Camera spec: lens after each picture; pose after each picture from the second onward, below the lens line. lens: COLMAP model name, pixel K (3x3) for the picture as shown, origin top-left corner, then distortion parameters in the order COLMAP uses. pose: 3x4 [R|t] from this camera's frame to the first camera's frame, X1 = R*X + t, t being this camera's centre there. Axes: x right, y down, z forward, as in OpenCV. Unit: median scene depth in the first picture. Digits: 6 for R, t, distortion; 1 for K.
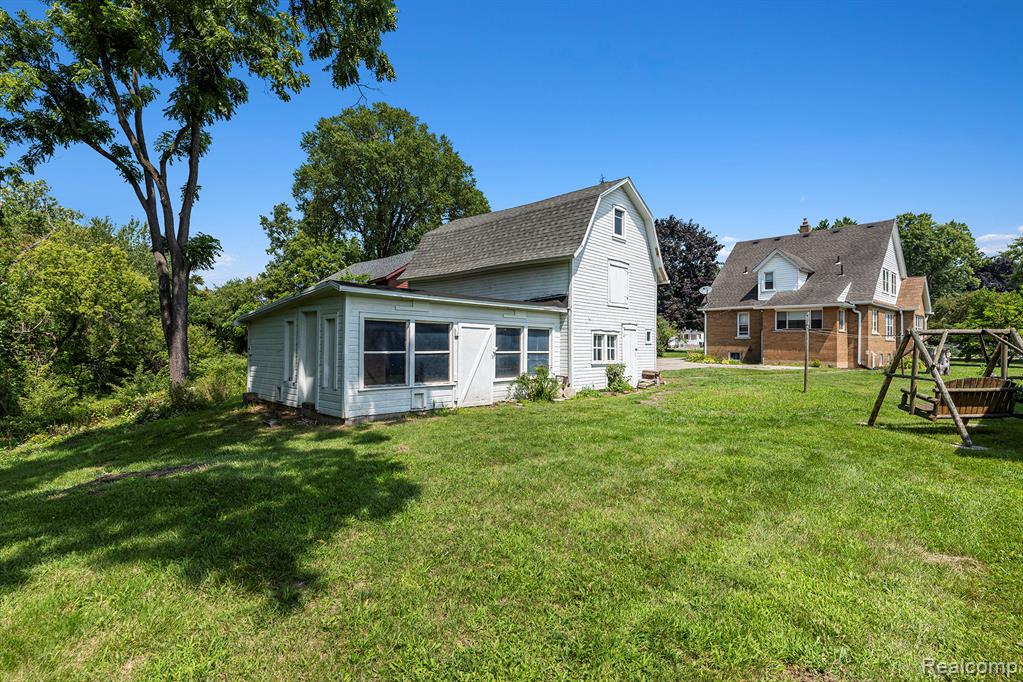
lens RADIAL K [[499.1, 0, 511.6], [0, 499.1, 336.8], [0, 0, 1]] dist [0.000580, -0.000297]
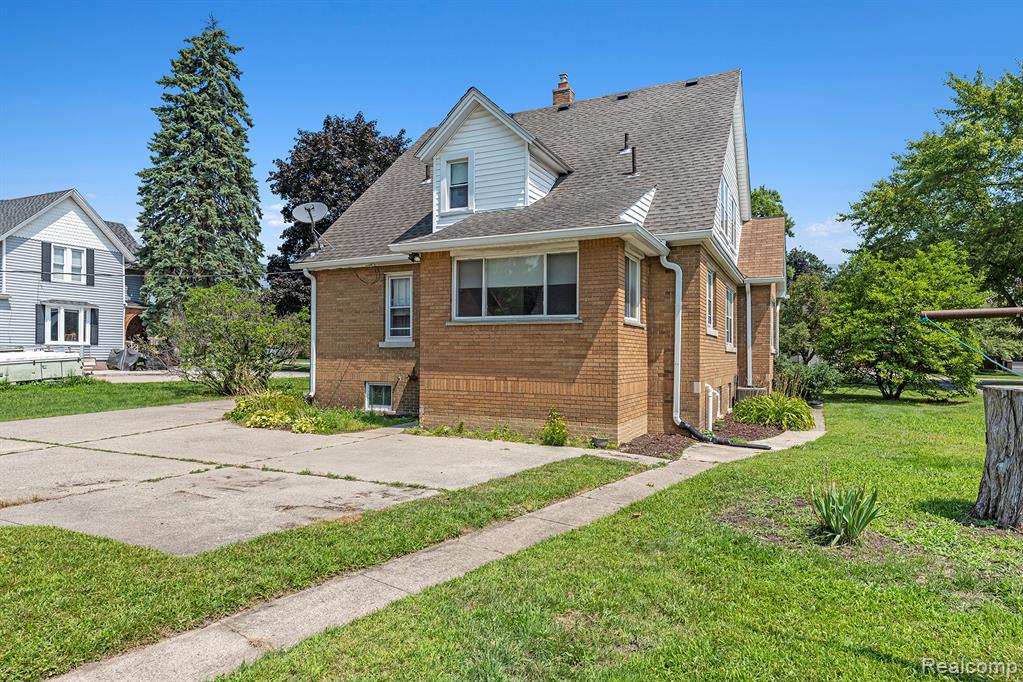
lens RADIAL K [[589.5, 0, 511.4], [0, 589.5, 343.3], [0, 0, 1]] dist [-0.002815, -0.000172]
pose [[0.930583, 0.003356, 0.366066, 0.425458], [-0.001883, 0.999989, -0.004382, 0.003347], [-0.366076, 0.003389, 0.930579, 0.638464]]
